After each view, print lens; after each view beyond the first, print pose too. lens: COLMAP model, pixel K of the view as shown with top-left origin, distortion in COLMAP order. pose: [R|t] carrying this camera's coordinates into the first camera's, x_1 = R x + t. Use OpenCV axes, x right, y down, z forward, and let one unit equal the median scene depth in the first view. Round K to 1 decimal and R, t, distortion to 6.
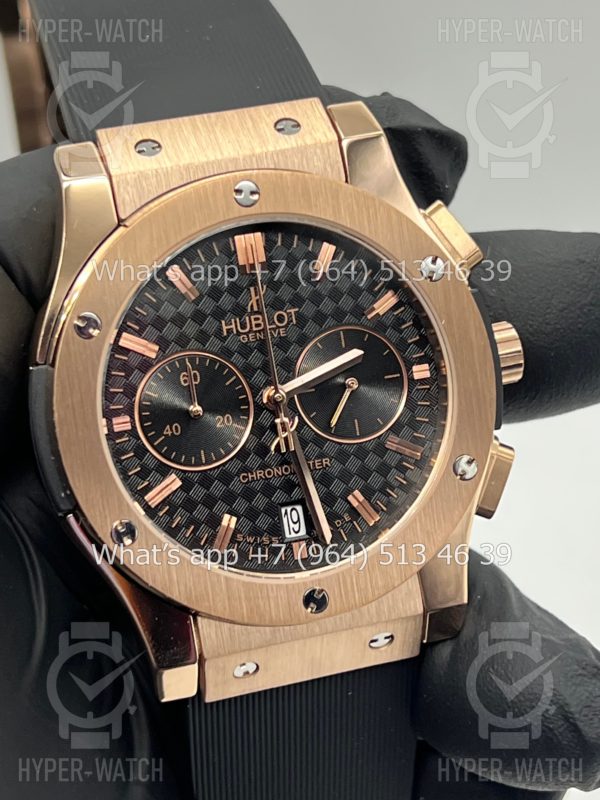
lens RADIAL K [[1843.9, 0, 296.5], [0, 1843.9, 408.3], [0, 0, 1]] dist [0.155745, 0.000000]
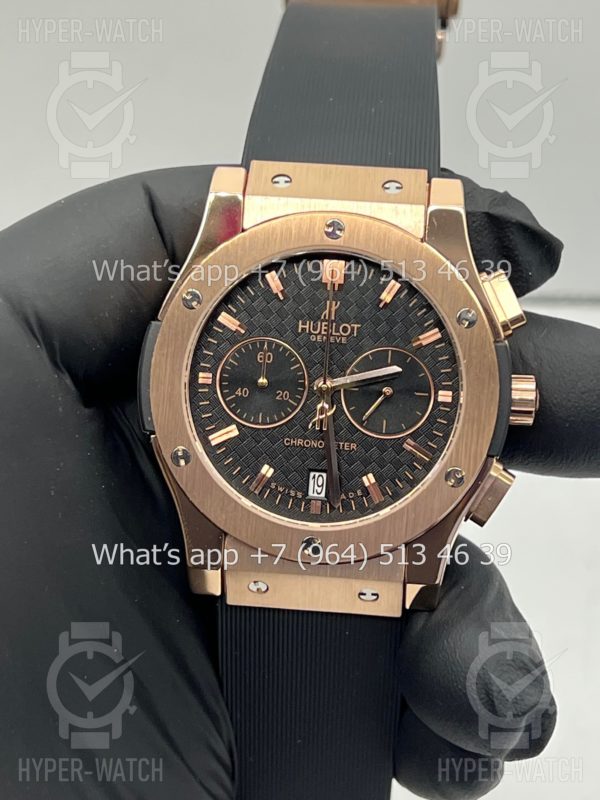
lens RADIAL K [[1843.9, 0, 299.1], [0, 1843.9, 396.7], [0, 0, 1]] dist [0.155745, 0.000000]
pose [[0.923925, 0.236966, -0.300349, 0.359999], [-0.242787, 0.969906, 0.018371, -0.019006], [0.295663, 0.055948, 0.953652, -0.237333]]
